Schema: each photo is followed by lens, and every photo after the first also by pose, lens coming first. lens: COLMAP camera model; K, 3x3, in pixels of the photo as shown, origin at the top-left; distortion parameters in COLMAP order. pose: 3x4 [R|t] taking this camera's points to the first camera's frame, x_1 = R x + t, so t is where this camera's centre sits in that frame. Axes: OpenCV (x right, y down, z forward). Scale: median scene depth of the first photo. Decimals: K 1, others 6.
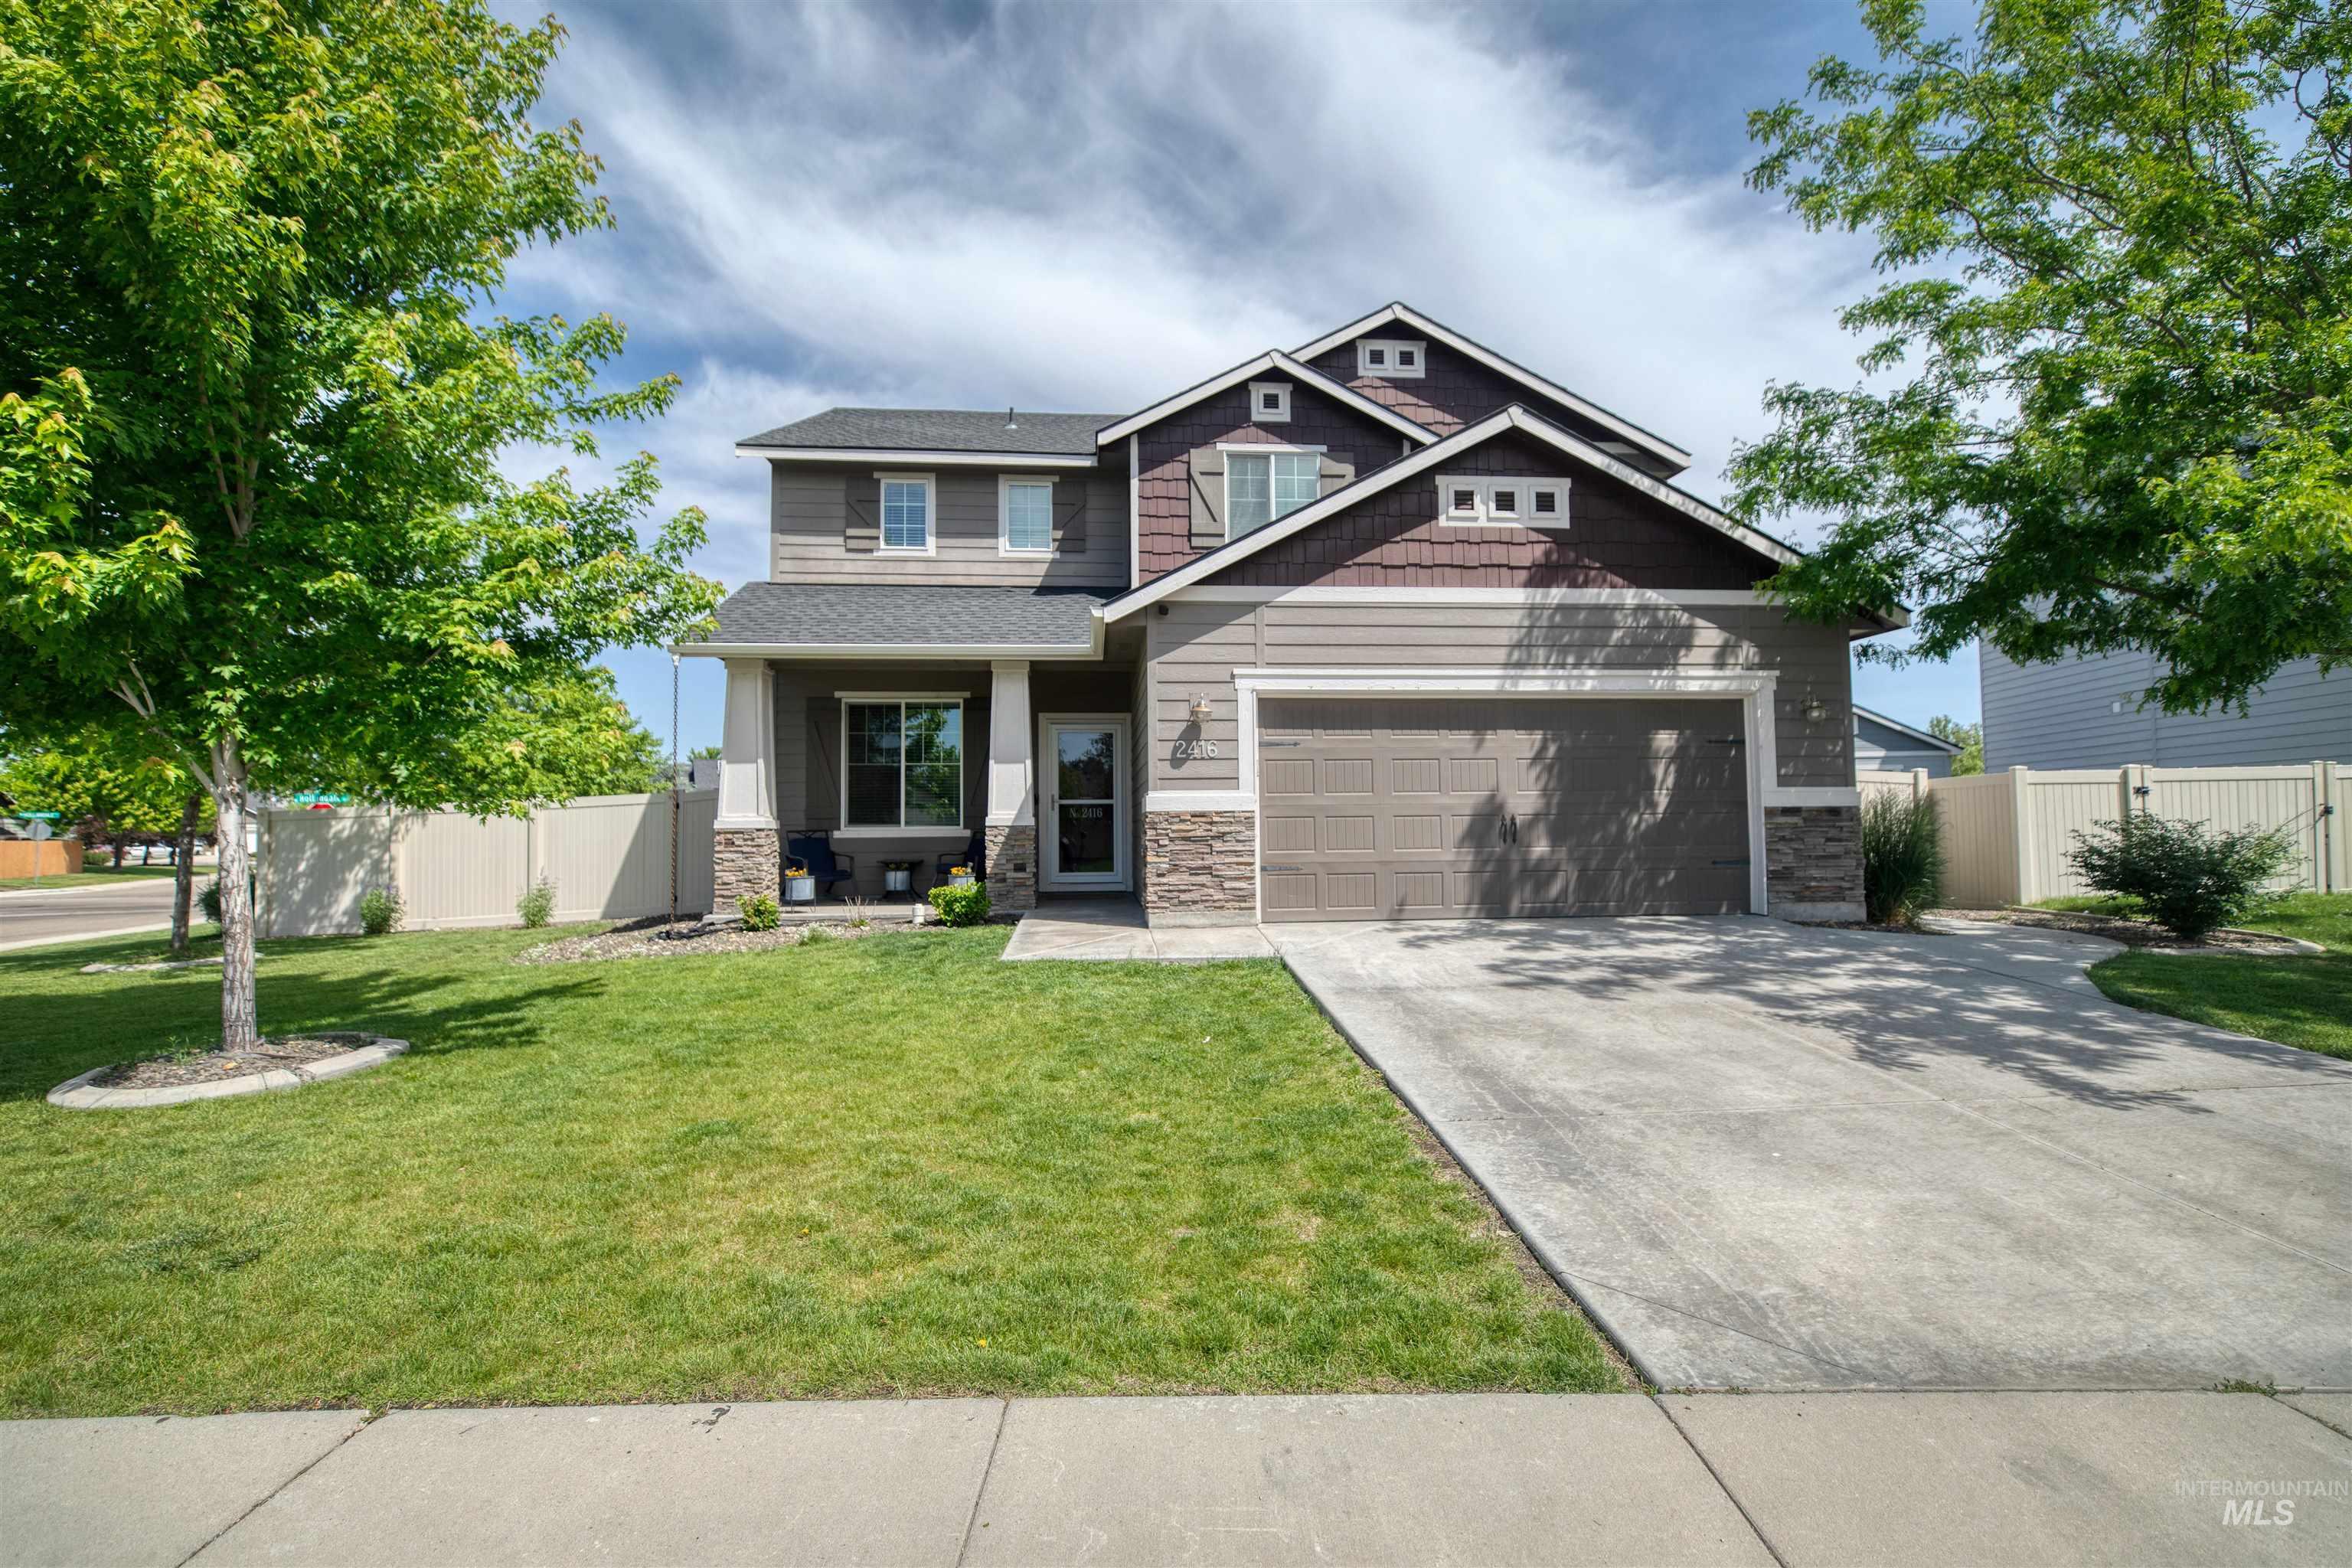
lens RADIAL K [[1053.3, 0, 1178.0], [0, 1053.3, 782.8], [0, 0, 1]] dist [0.004604, -0.000392]
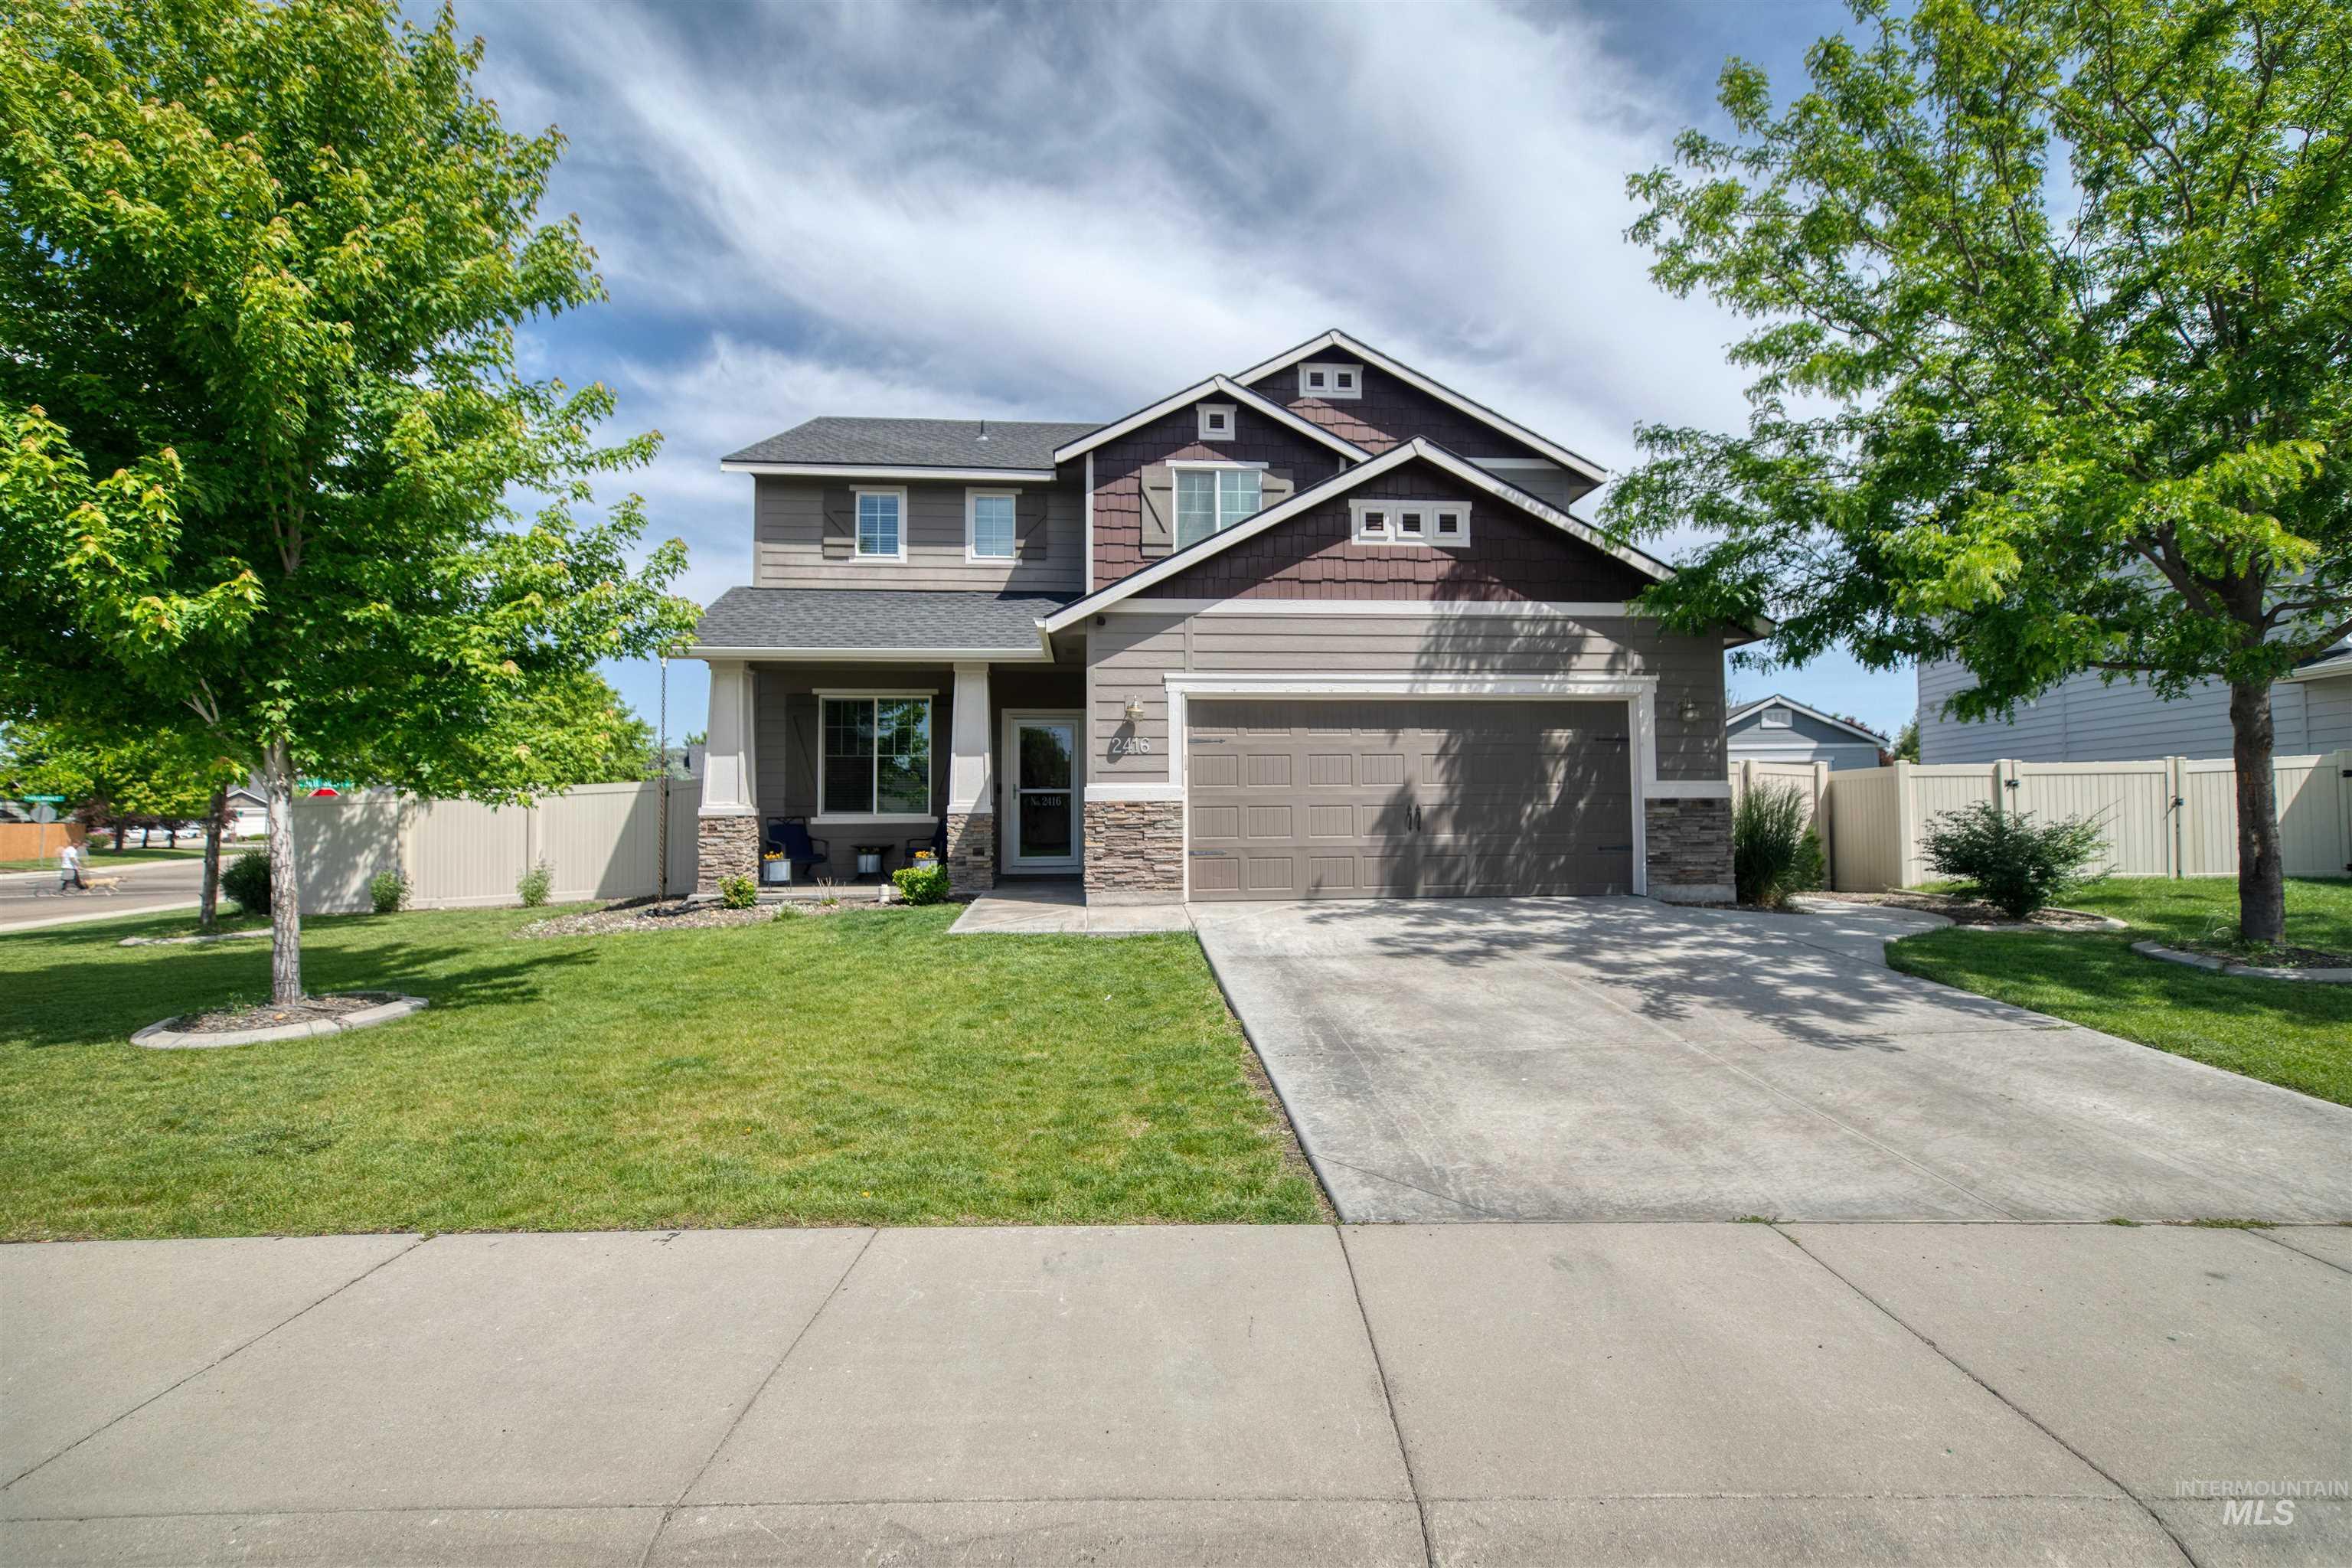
lens RADIAL K [[1065.9, 0, 1185.7], [0, 1065.9, 764.8], [0, 0, 1]] dist [0.004183, 0.000097]
pose [[0.999992, 0.002505, 0.002965, 0.077018], [-0.002499, 0.999995, -0.002132, -0.010006], [-0.002970, 0.002125, 0.999993, -0.135174]]
